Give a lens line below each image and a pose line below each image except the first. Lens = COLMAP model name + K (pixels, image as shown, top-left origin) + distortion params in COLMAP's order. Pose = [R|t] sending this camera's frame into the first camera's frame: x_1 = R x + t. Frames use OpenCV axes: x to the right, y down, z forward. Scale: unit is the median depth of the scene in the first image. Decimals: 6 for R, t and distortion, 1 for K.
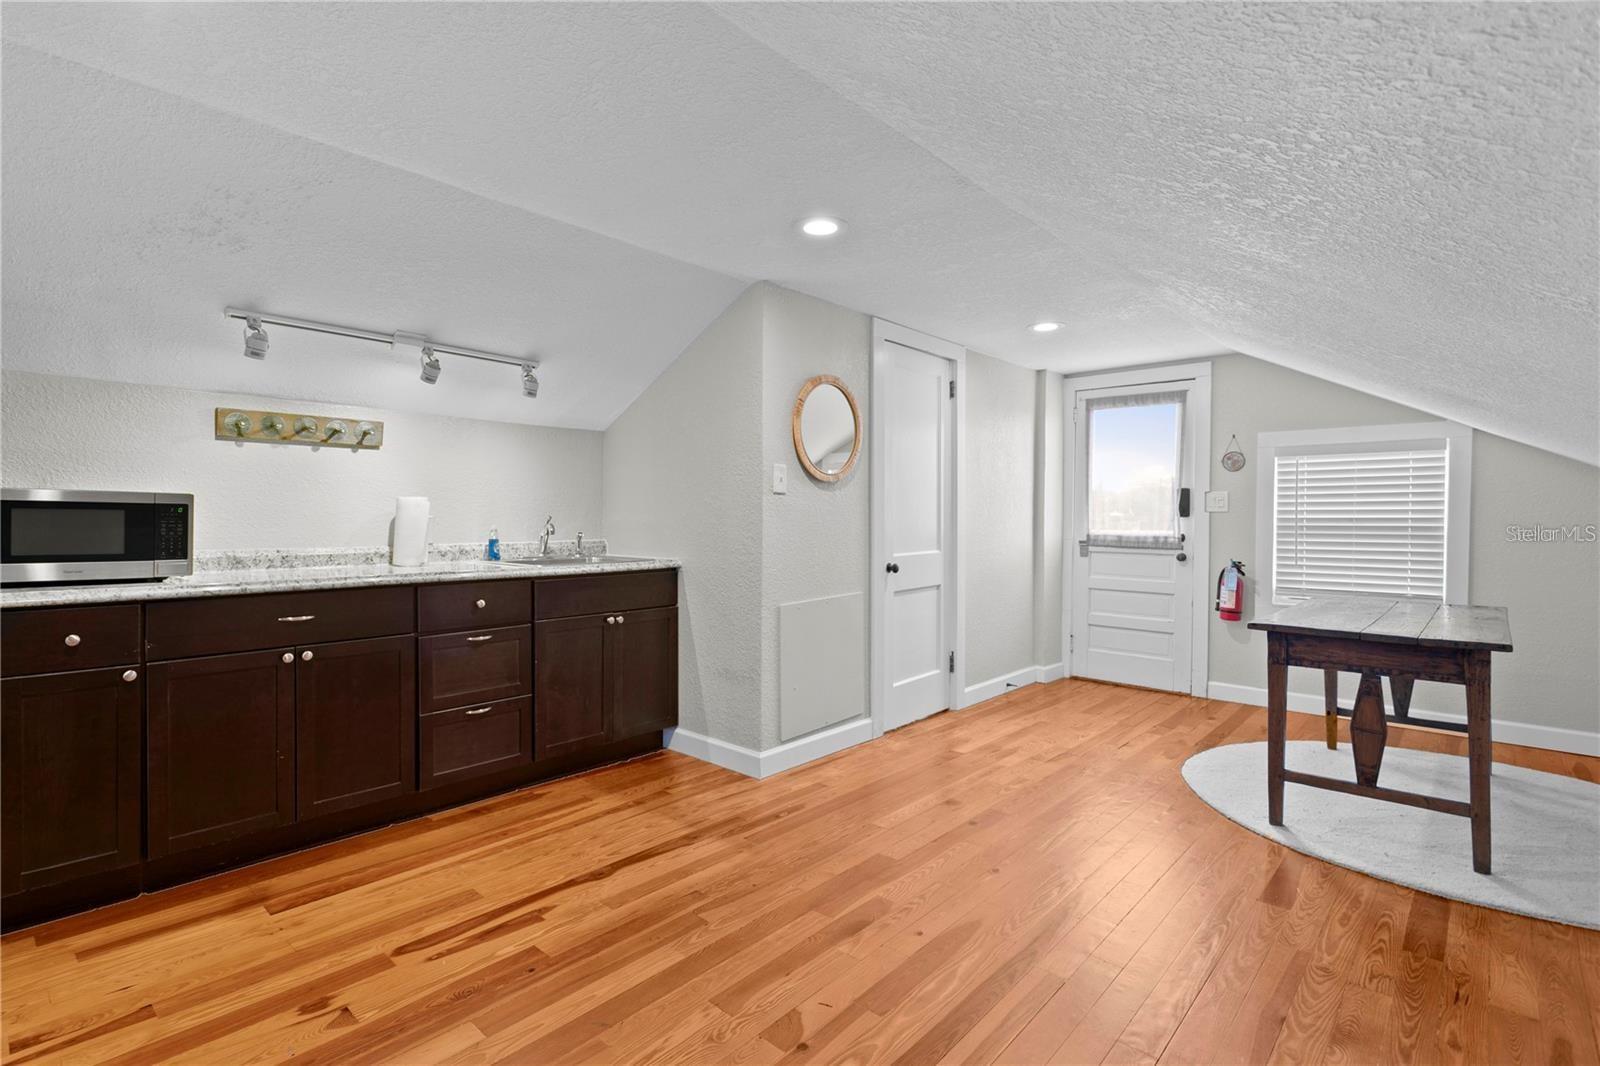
lens RADIAL K [[772.5, 0, 779.0], [0, 772.5, 525.3], [0, 0, 1]] dist [0.001946, 0.001363]
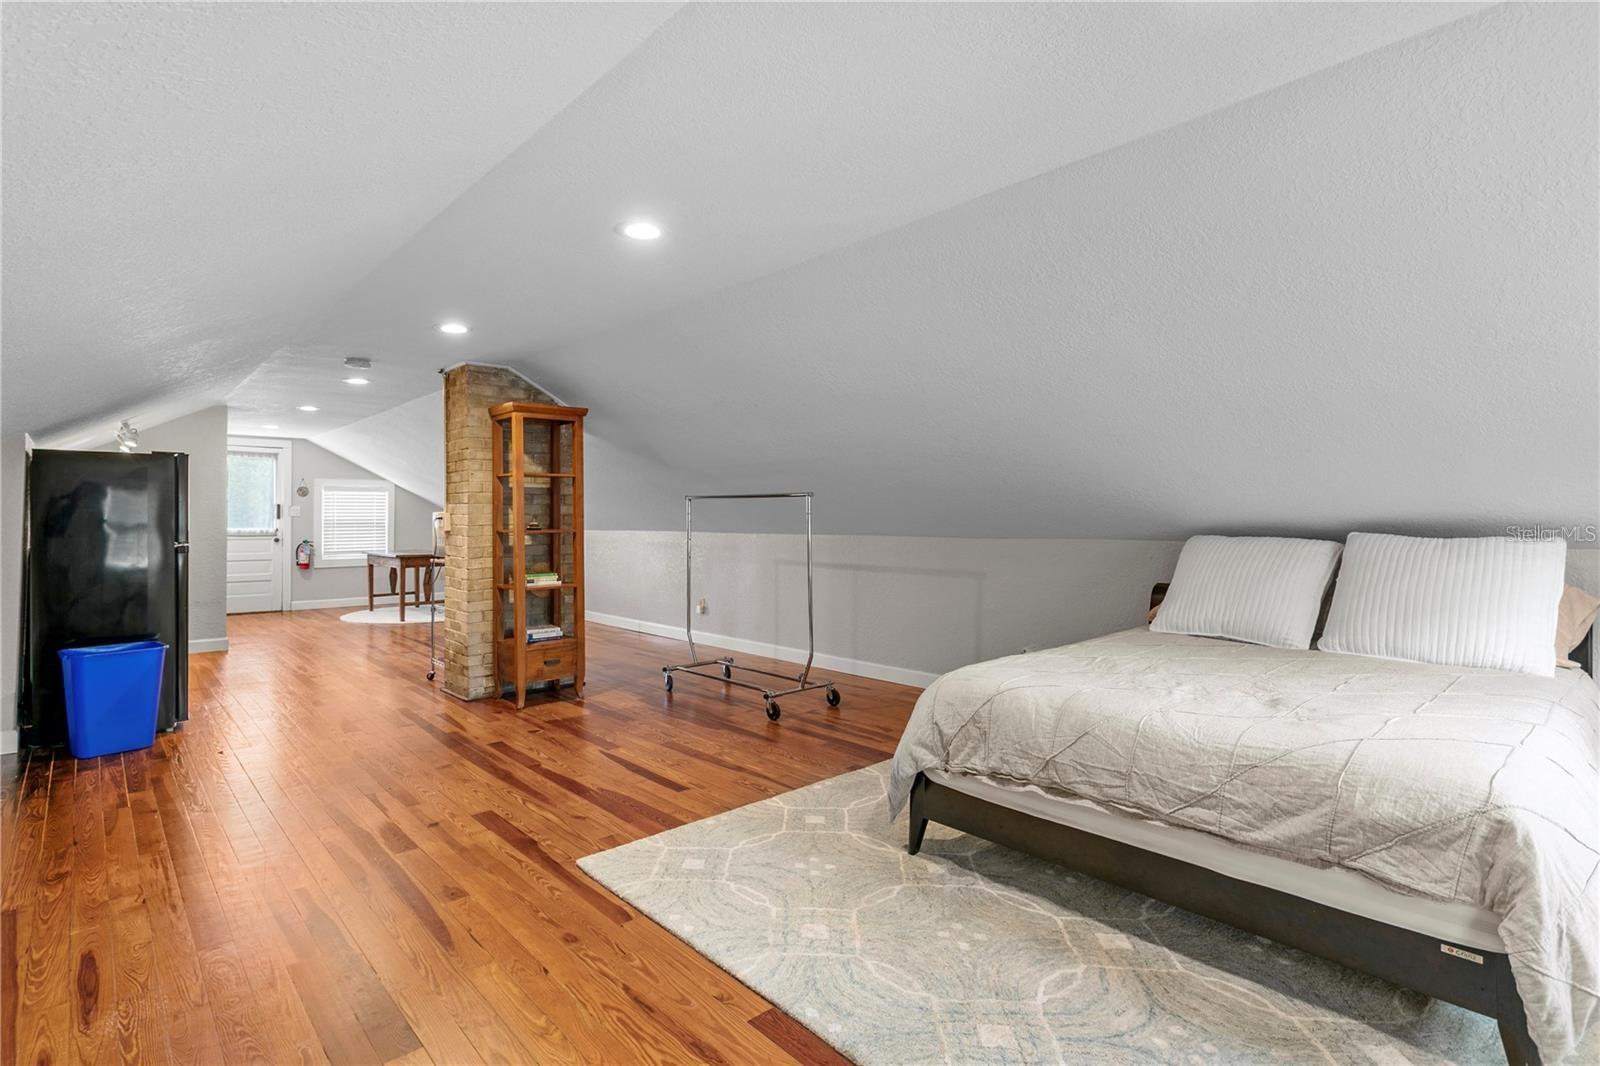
lens RADIAL K [[783.6, 0, 768.0], [0, 783.6, 511.9], [0, 0, 1]] dist [-0.000310, 0.000117]
pose [[0.112899, 0.000104, 0.993606, -1.767011], [0.012242, 0.999924, -0.001495, -0.014631], [-0.993531, 0.012333, 0.112889, -0.607145]]
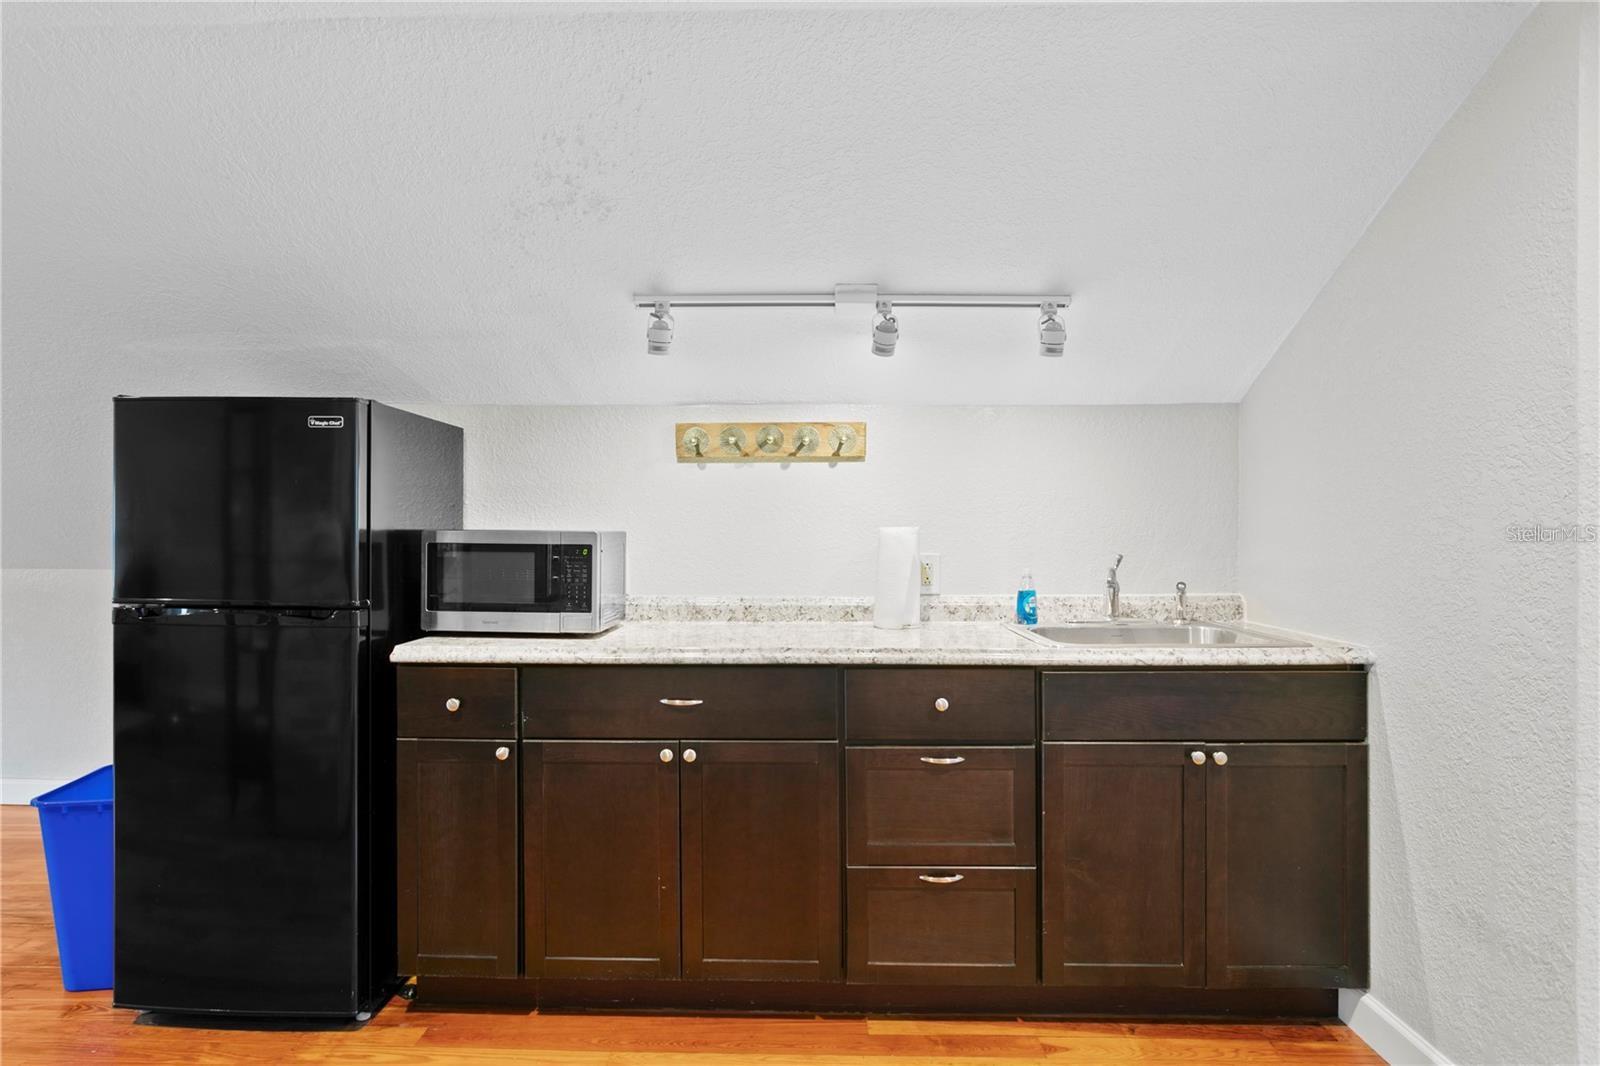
lens RADIAL K [[897.6, 0, 774.0], [0, 897.6, 531.2], [0, 0, 1]] dist [-0.021493, 0.013547]
pose [[0.652831, -0.003688, -0.757495, 0.051265], [-0.003967, 0.999958, -0.008287, -0.023140], [0.757494, 0.008415, 0.652788, 0.353587]]
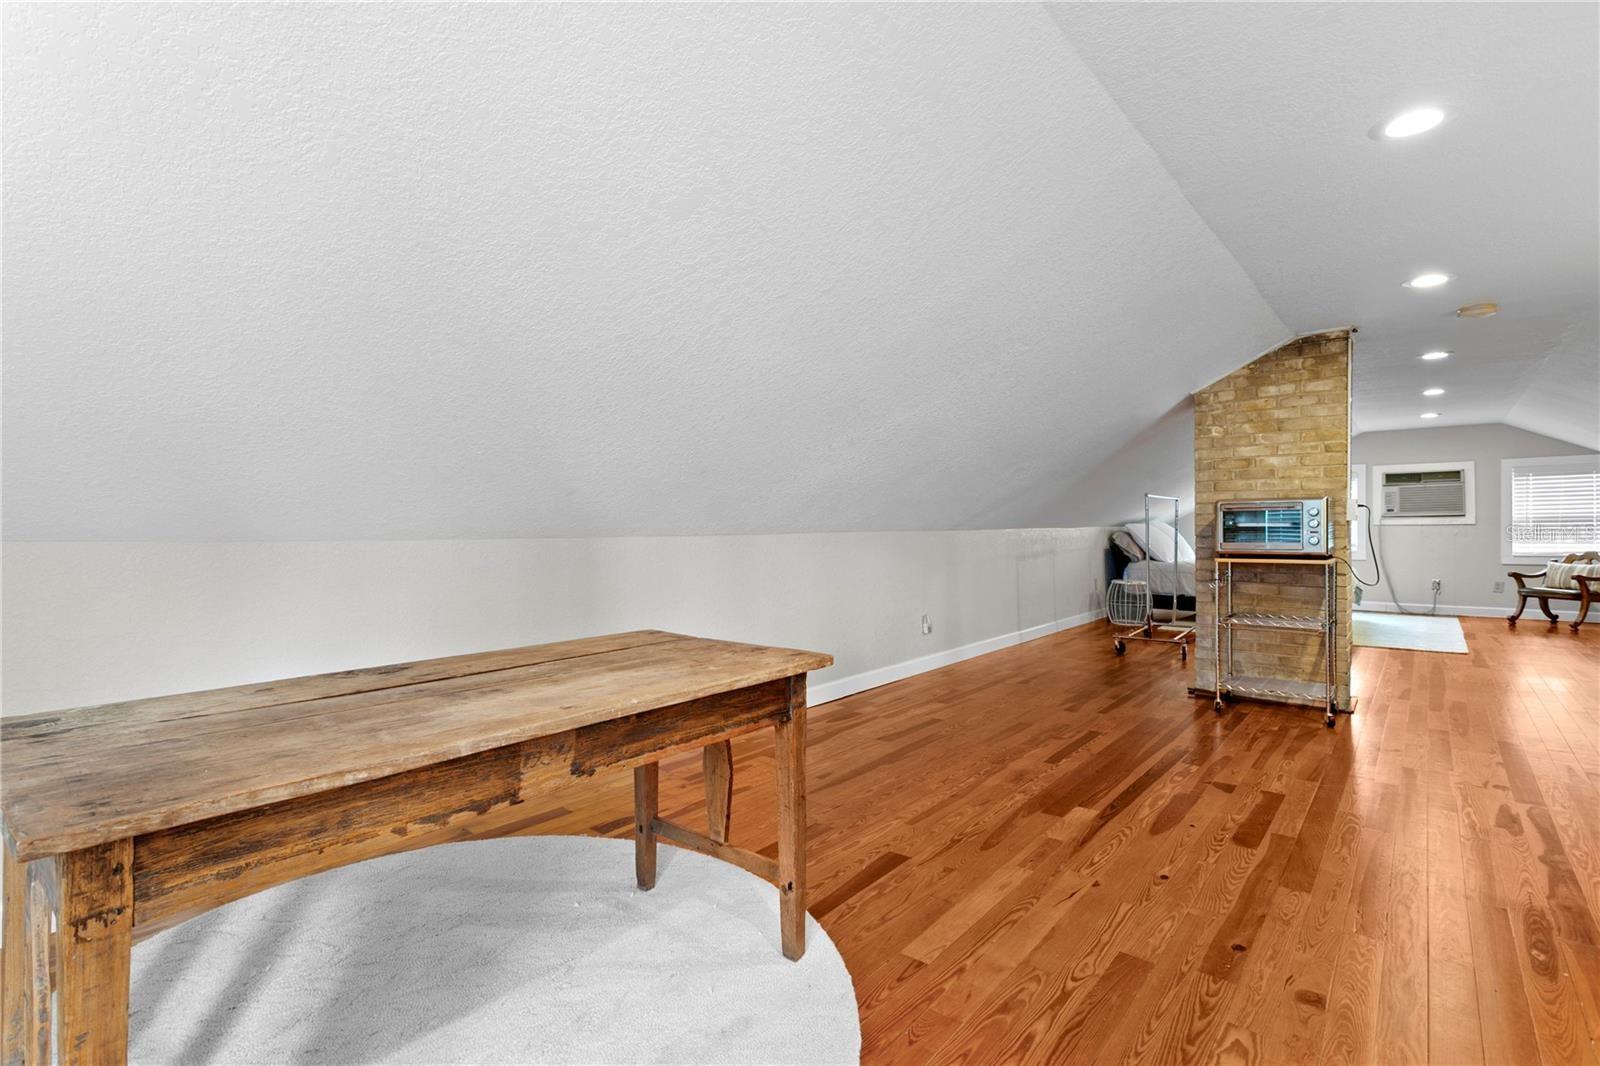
lens RADIAL K [[754.3, 0, 775.5], [0, 754.3, 532.2], [0, 0, 1]] dist [0.001366, 0.000970]
pose [[-0.999471, 0.000559, -0.032509, 0.533015], [0.000042, 0.999874, 0.015901, 0.009975], [0.032514, 0.015891, -0.999345, 1.293217]]
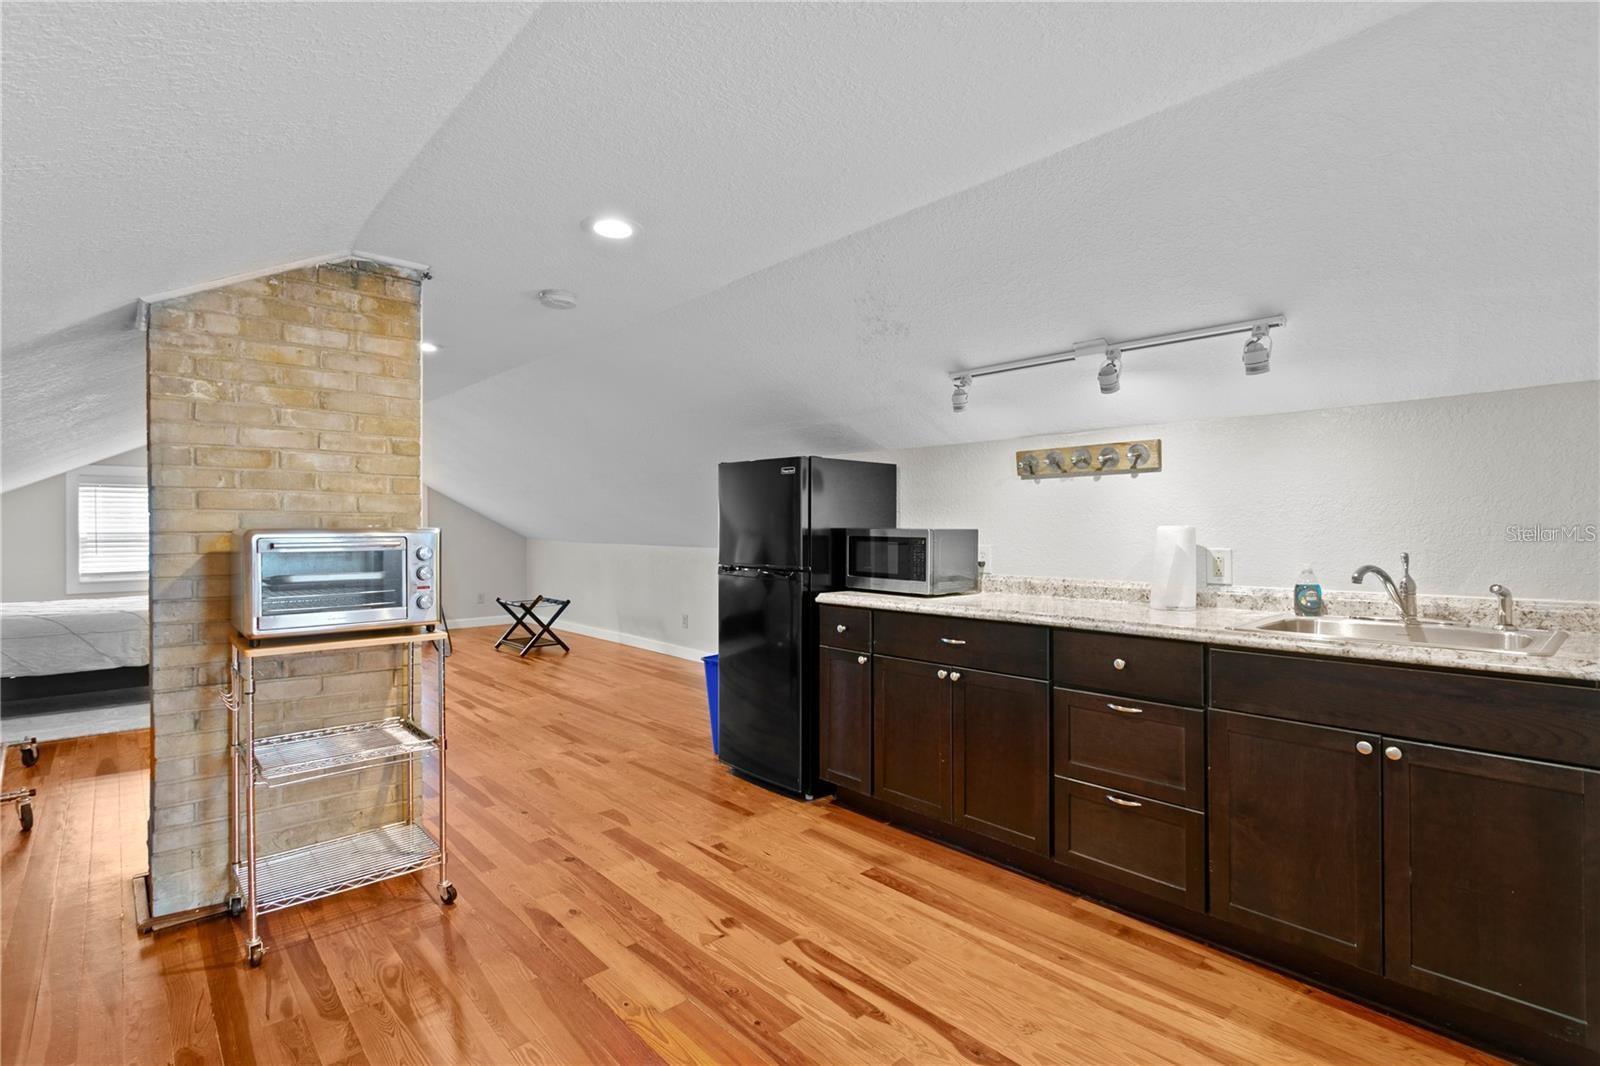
lens RADIAL K [[754.3, 0, 775.5], [0, 754.3, 532.2], [0, 0, 1]] dist [0.001366, 0.000970]
pose [[-0.108221, 0.000570, -0.994127, 0.331450], [-0.008661, 0.999961, 0.001516, -0.024333], [0.994089, 0.008774, -0.108212, 0.593756]]
